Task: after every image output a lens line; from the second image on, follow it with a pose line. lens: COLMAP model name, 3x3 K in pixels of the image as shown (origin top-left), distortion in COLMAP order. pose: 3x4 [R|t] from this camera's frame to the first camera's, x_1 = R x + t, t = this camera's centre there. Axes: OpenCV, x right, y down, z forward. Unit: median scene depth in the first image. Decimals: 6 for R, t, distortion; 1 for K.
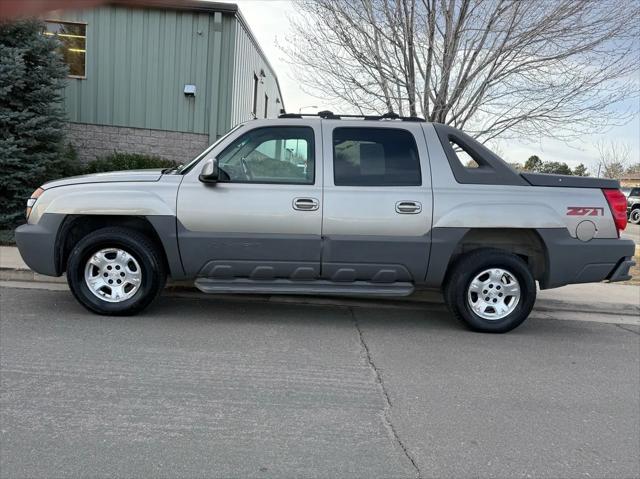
lens RADIAL K [[455.3, 0, 314.3], [0, 455.3, 239.0], [0, 0, 1]] dist [0.049112, -0.062512]
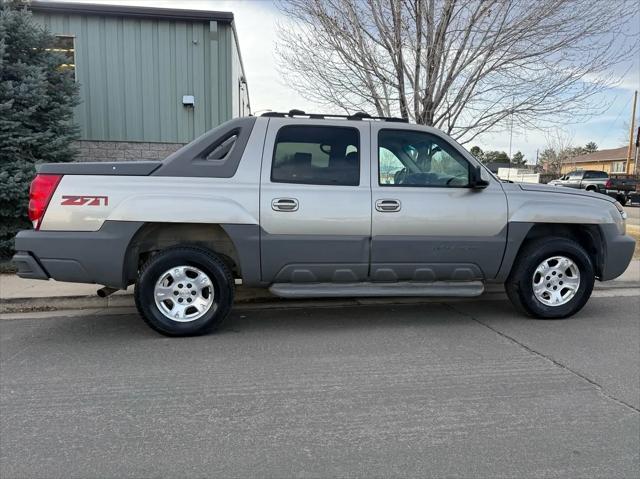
lens RADIAL K [[460.8, 0, 307.7], [0, 460.8, 235.3], [0, 0, 1]] dist [0.009101, -0.007761]
pose [[0.991182, -0.077997, 0.107116, -0.215108], [0.079310, 0.996818, -0.008045, -0.013043], [-0.106148, 0.016469, 0.994214, -0.006180]]
